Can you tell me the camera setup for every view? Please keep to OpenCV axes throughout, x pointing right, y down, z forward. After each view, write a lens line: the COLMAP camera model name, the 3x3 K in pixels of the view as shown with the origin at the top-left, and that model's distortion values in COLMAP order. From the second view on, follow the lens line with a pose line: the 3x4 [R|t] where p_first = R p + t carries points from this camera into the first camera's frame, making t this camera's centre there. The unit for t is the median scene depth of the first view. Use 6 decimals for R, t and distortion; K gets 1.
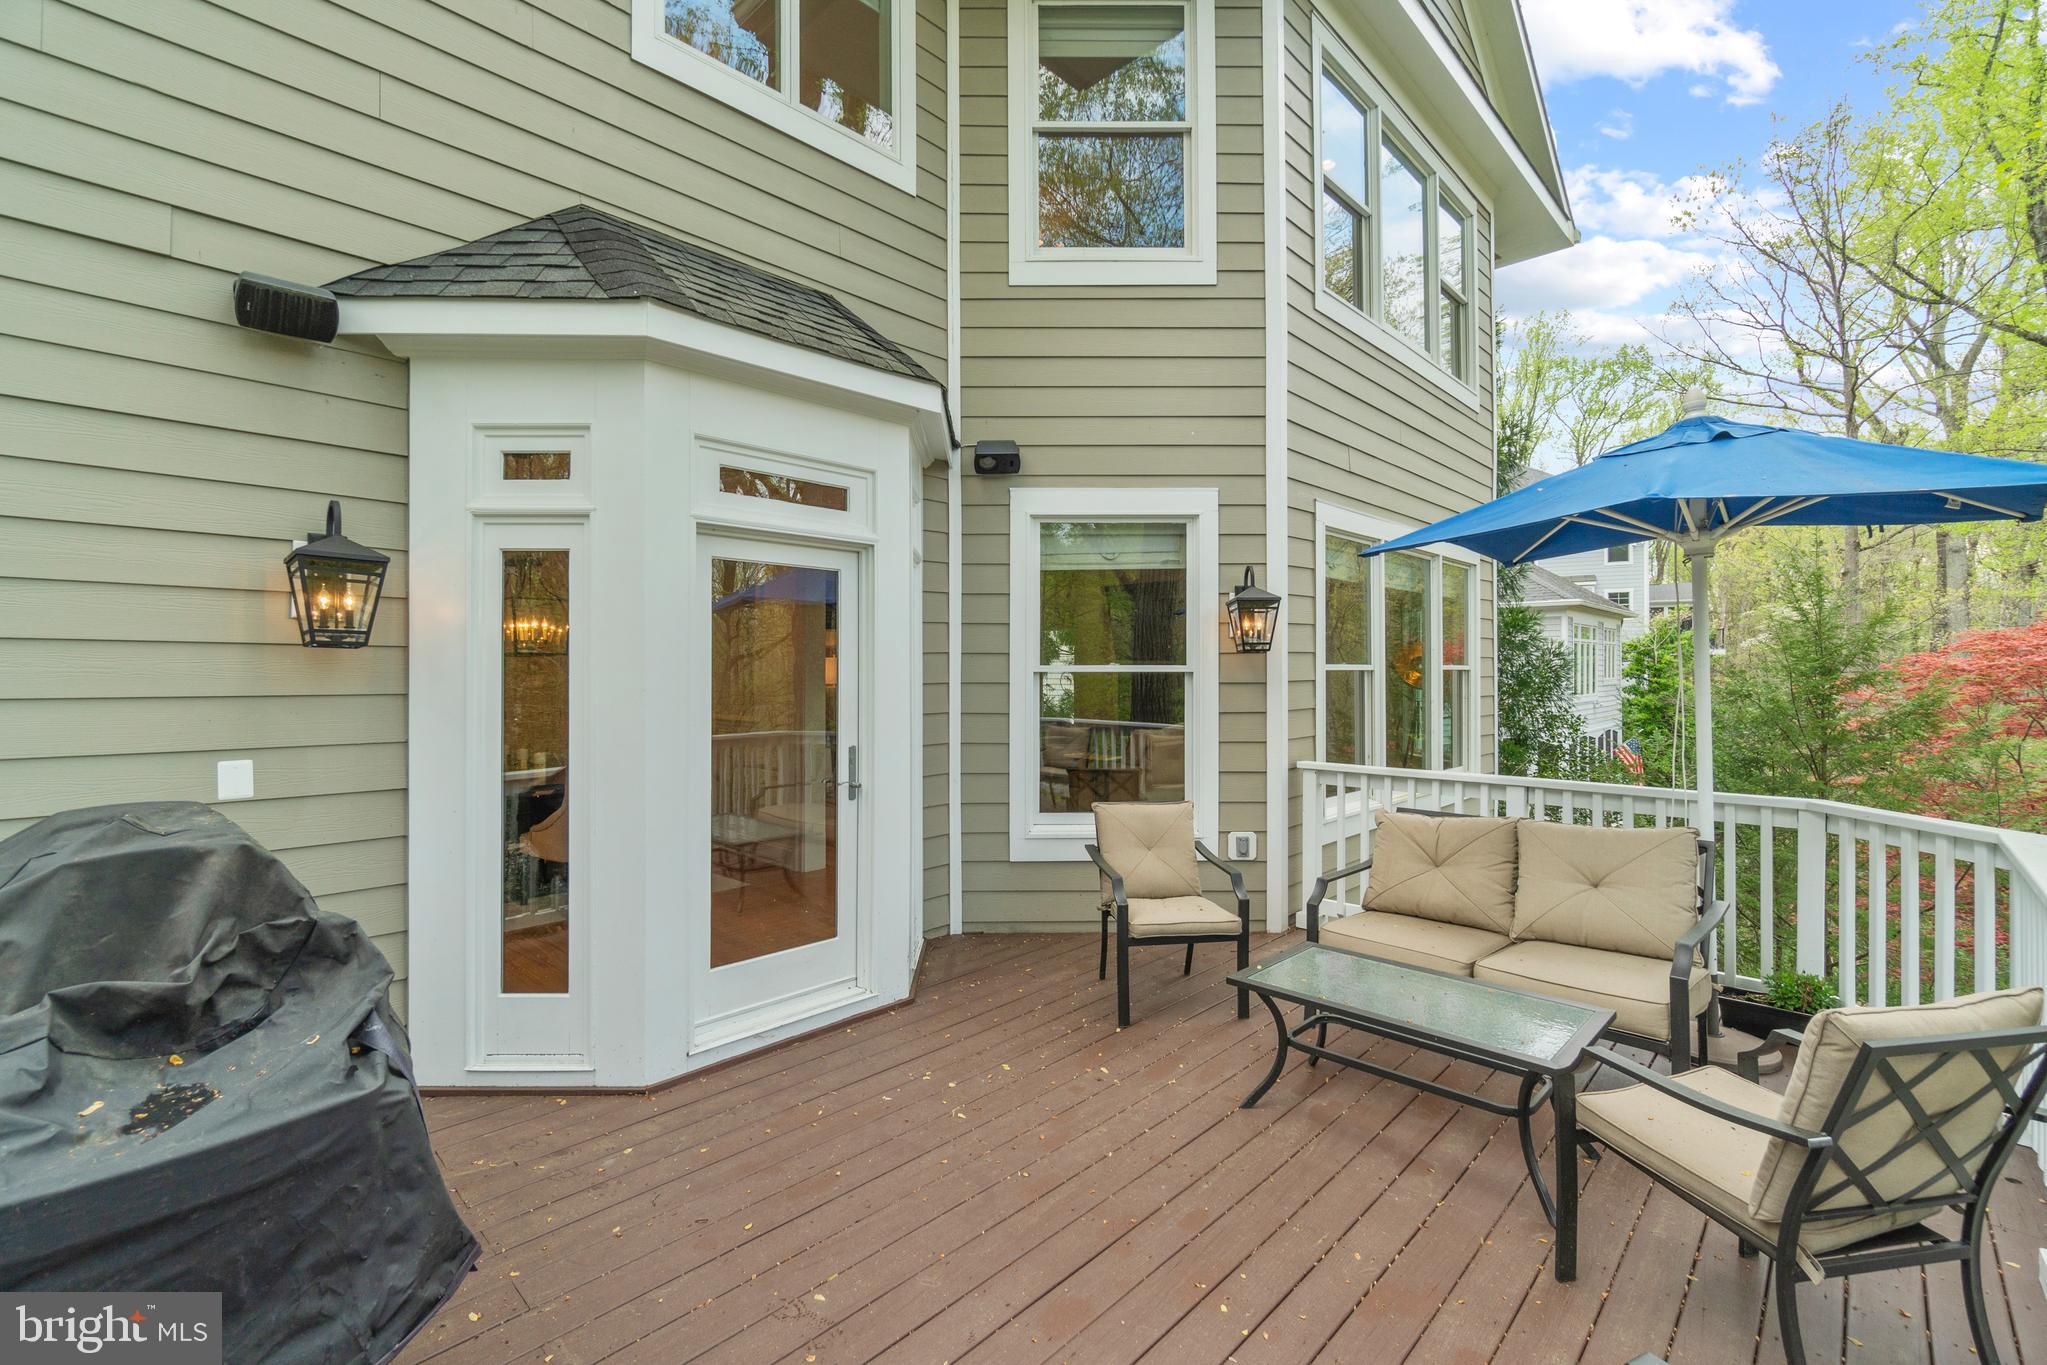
lens RADIAL K [[897.5, 0, 1023.6], [0, 897.5, 676.7], [0, 0, 1]] dist [0.001030, -0.000441]
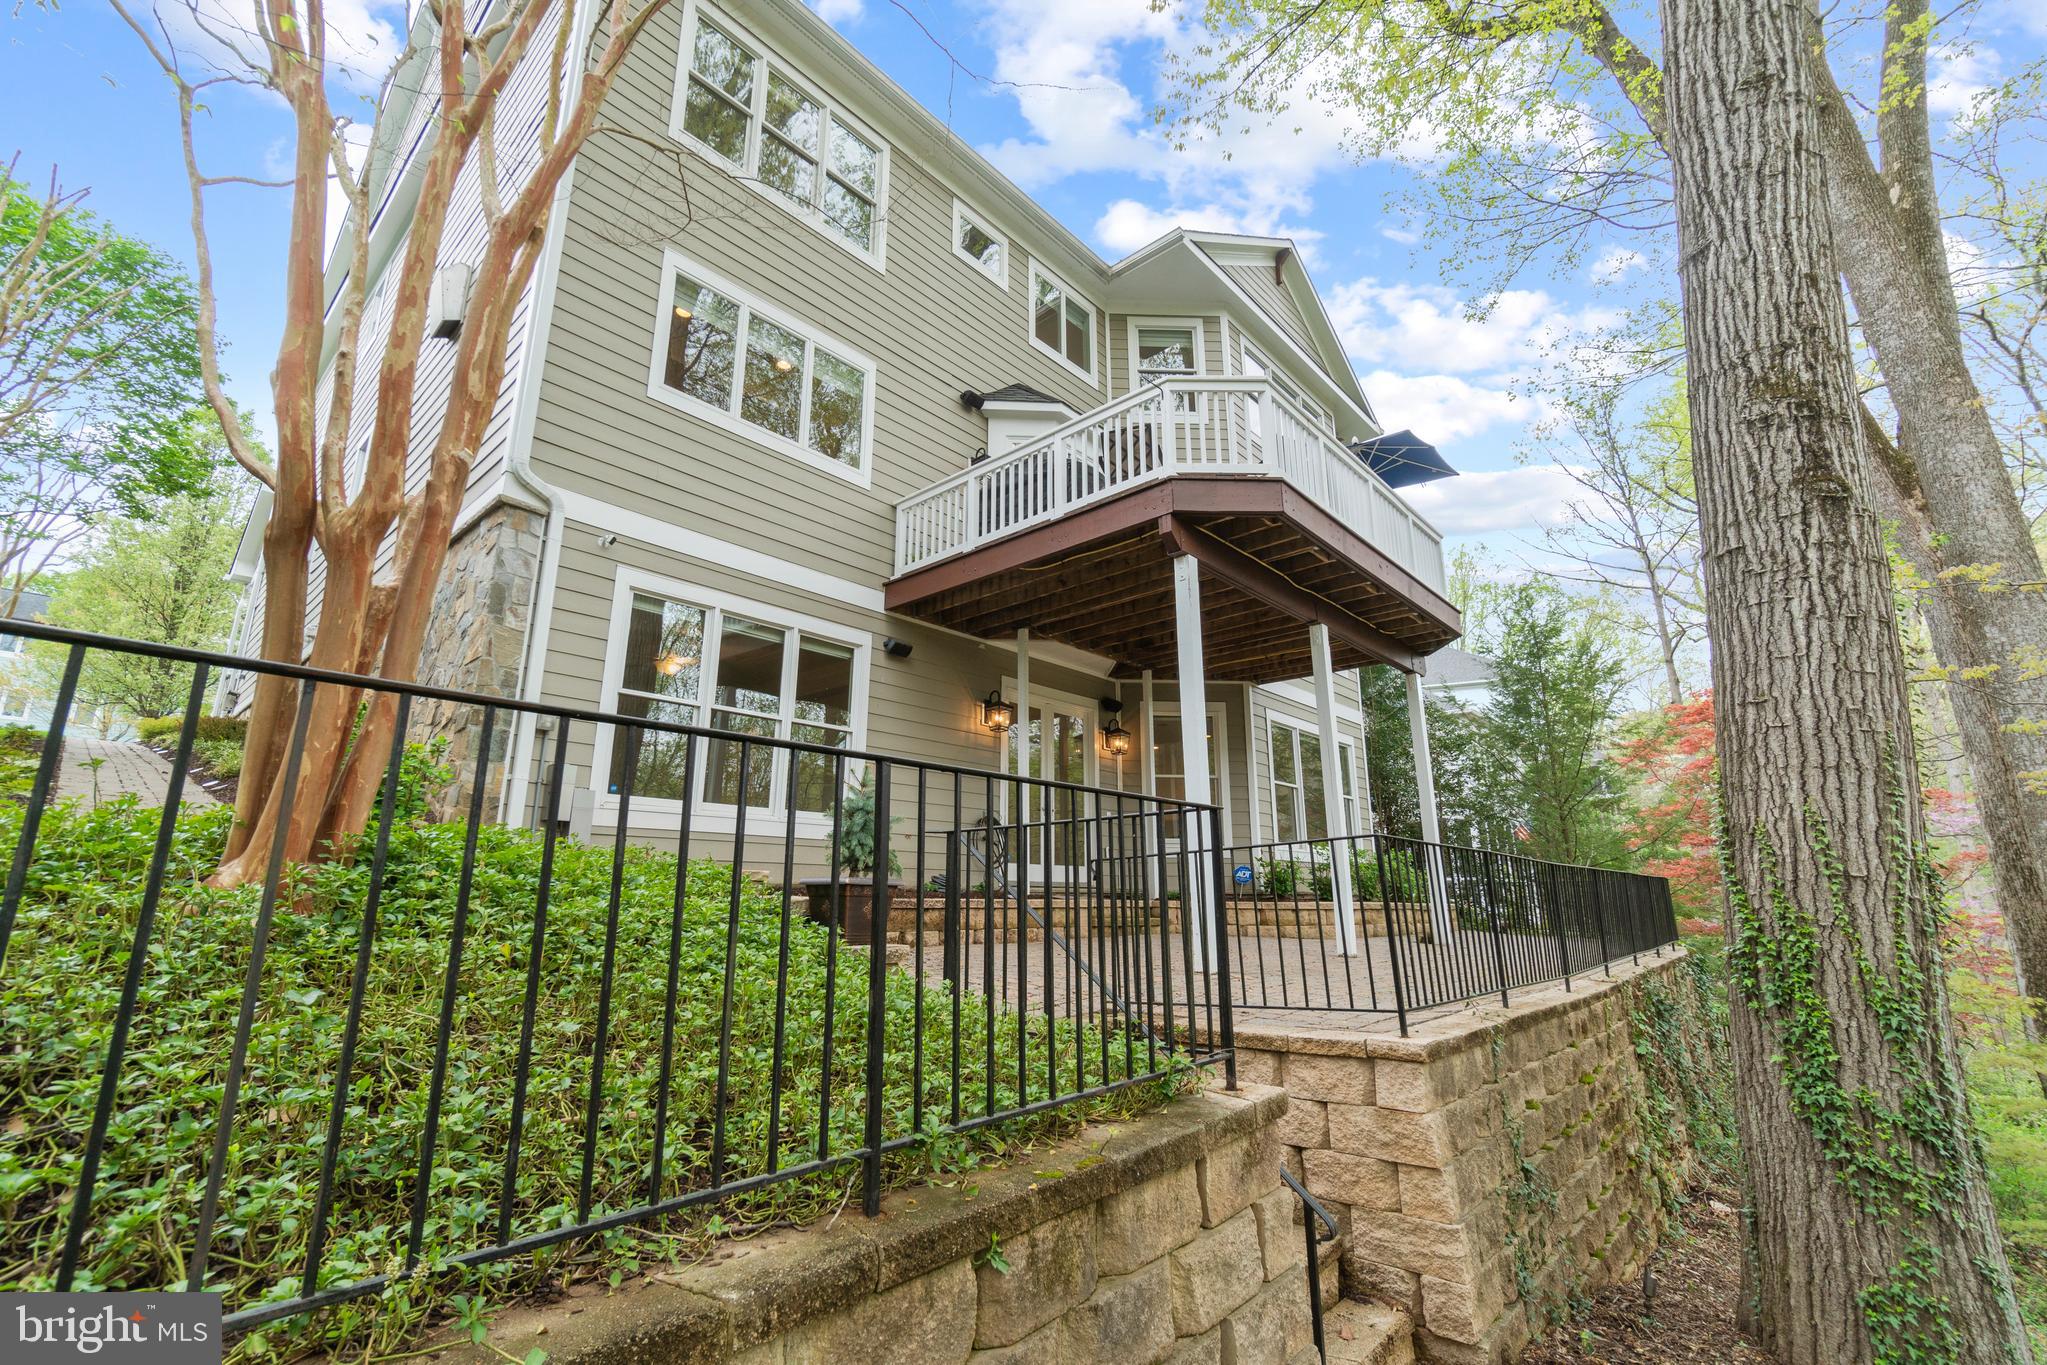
lens RADIAL K [[897.5, 0, 1027.6], [0, 897.5, 673.6], [0, 0, 1]] dist [0.001030, -0.000441]
pose [[0.999653, 0.003125, 0.026157, -0.348773], [0.003690, 0.966538, -0.256495, 0.868152], [-0.026083, 0.256503, 0.966191, -1.227520]]
